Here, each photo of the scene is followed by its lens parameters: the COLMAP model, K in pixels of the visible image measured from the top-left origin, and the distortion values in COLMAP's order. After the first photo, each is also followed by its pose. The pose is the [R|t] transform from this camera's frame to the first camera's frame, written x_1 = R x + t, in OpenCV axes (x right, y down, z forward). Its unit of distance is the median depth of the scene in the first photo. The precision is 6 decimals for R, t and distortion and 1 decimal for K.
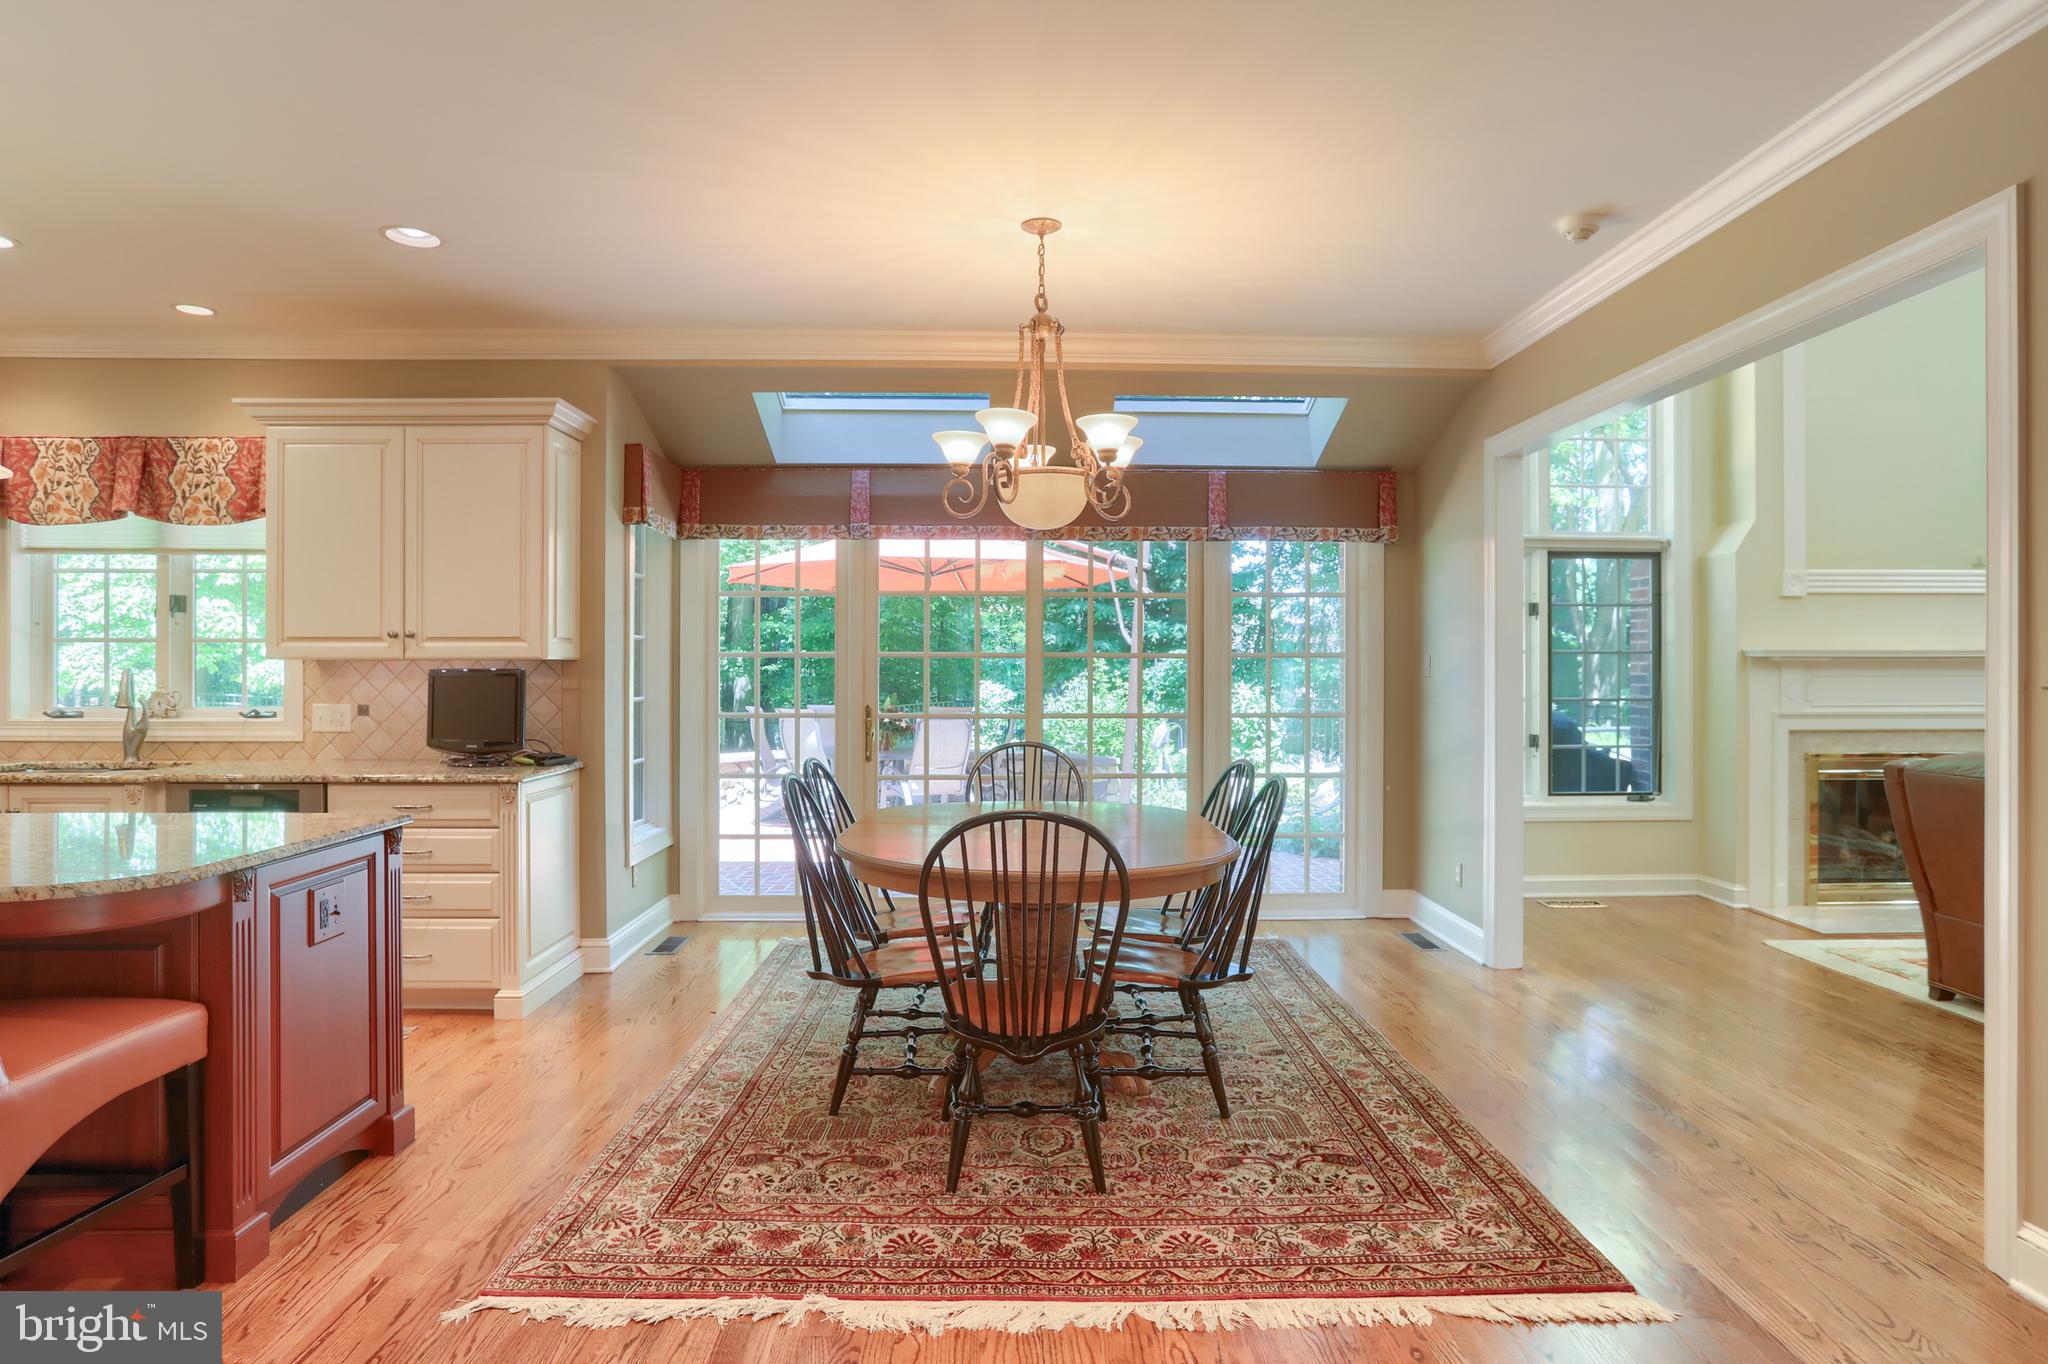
lens RADIAL K [[1150.6, 0, 1033.1], [0, 1150.6, 680.8], [0, 0, 1]] dist [-0.062504, 0.035946]
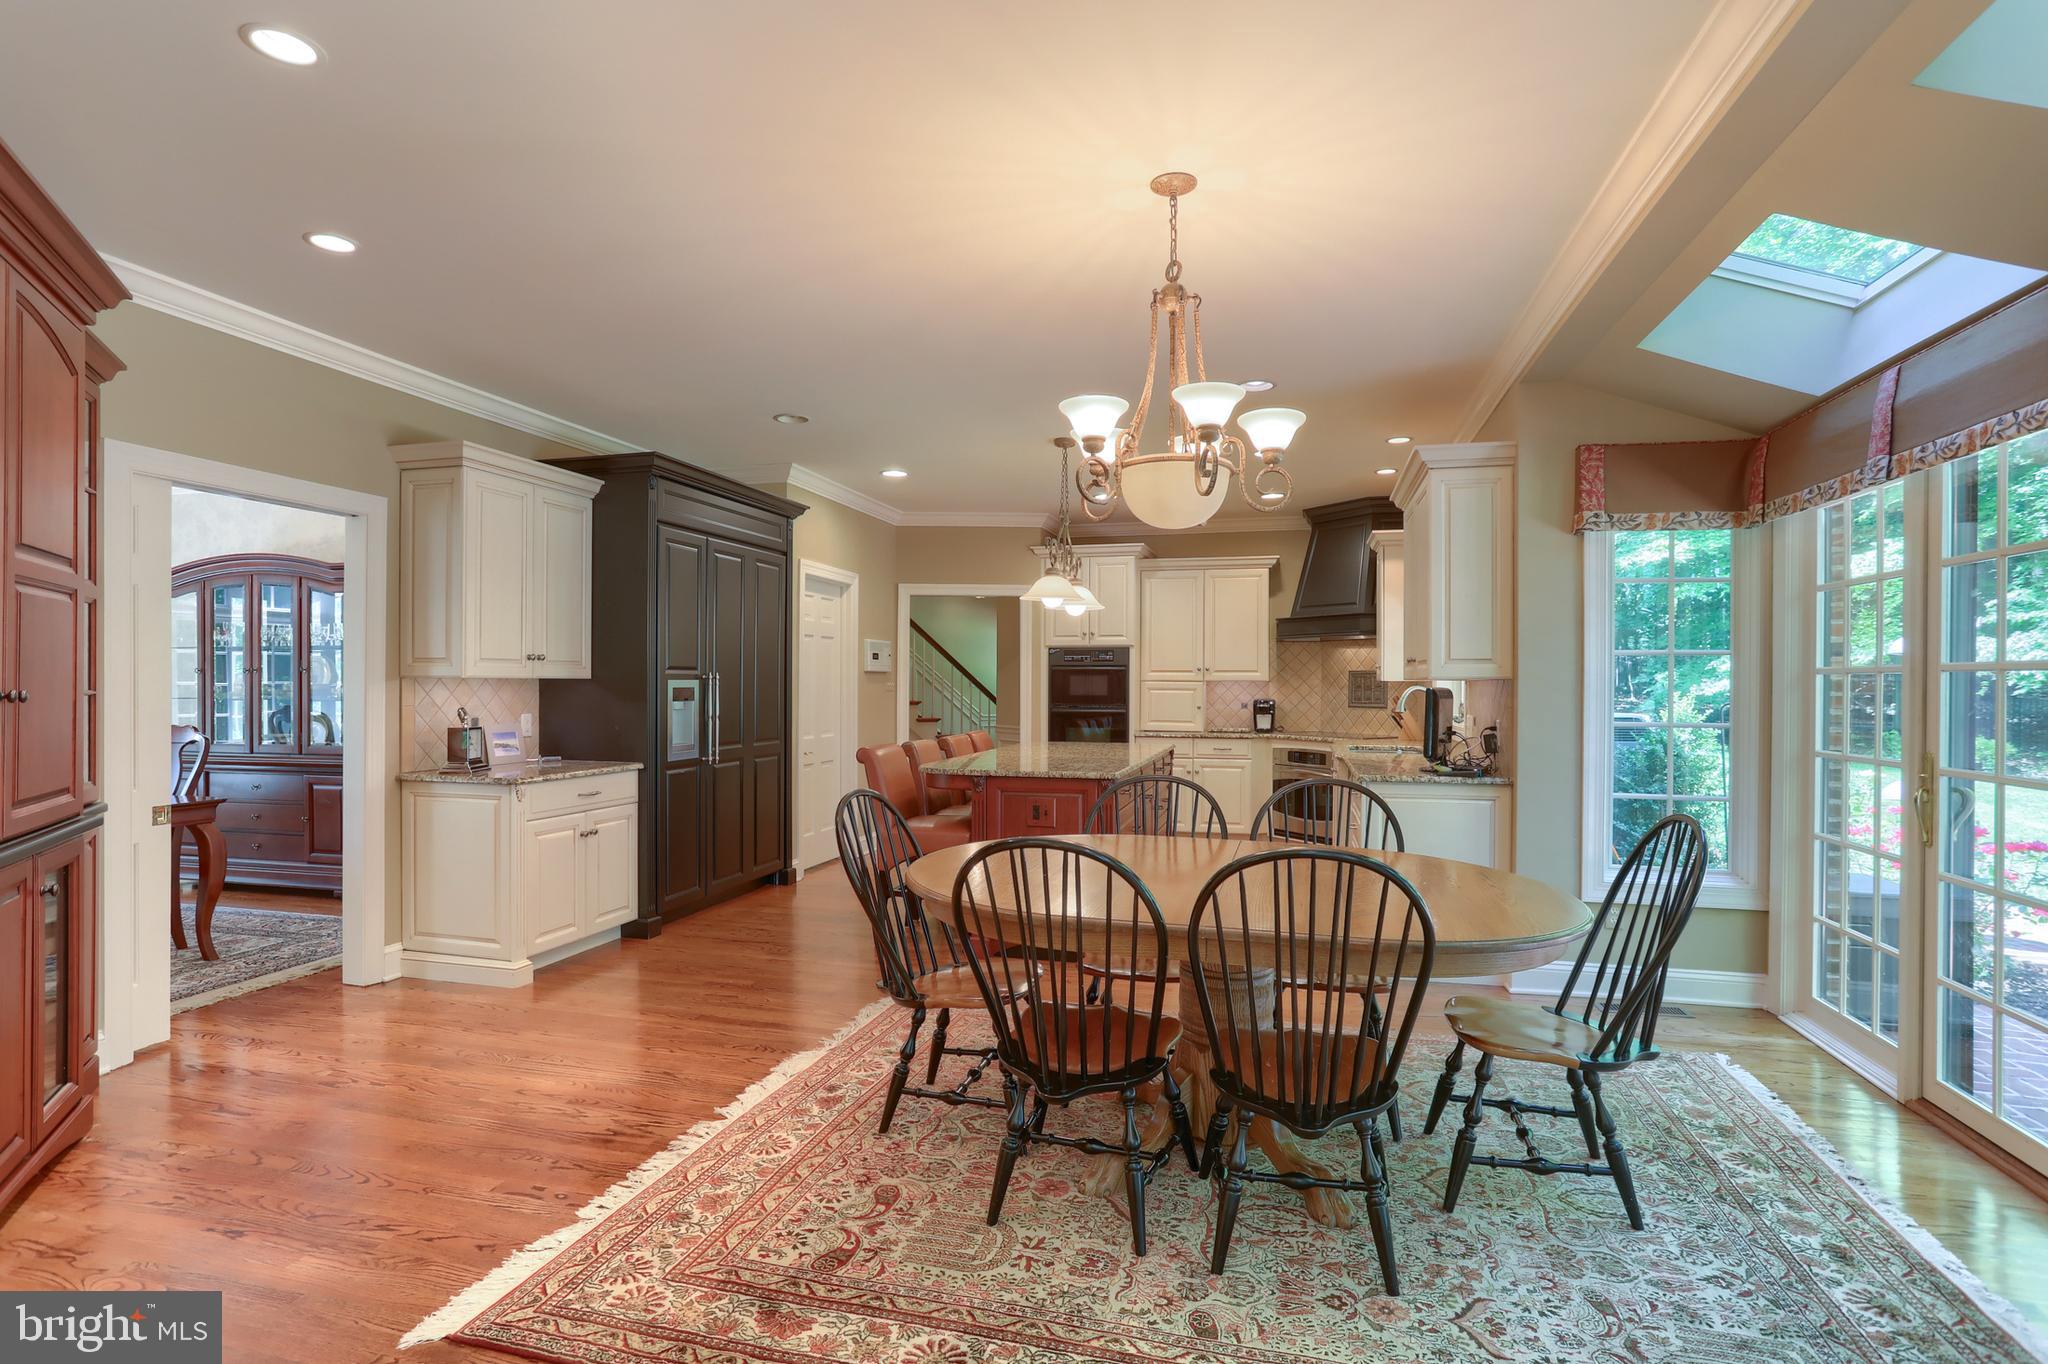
lens RADIAL K [[1003.6, 0, 1018.8], [0, 1003.6, 682.6], [0, 0, 1]] dist [-0.019173, 0.000886]
pose [[-0.294777, -0.001330, -0.955565, 0.656583], [-0.013517, 0.999905, 0.002778, -0.014368], [0.955470, 0.013735, -0.294767, 0.930262]]
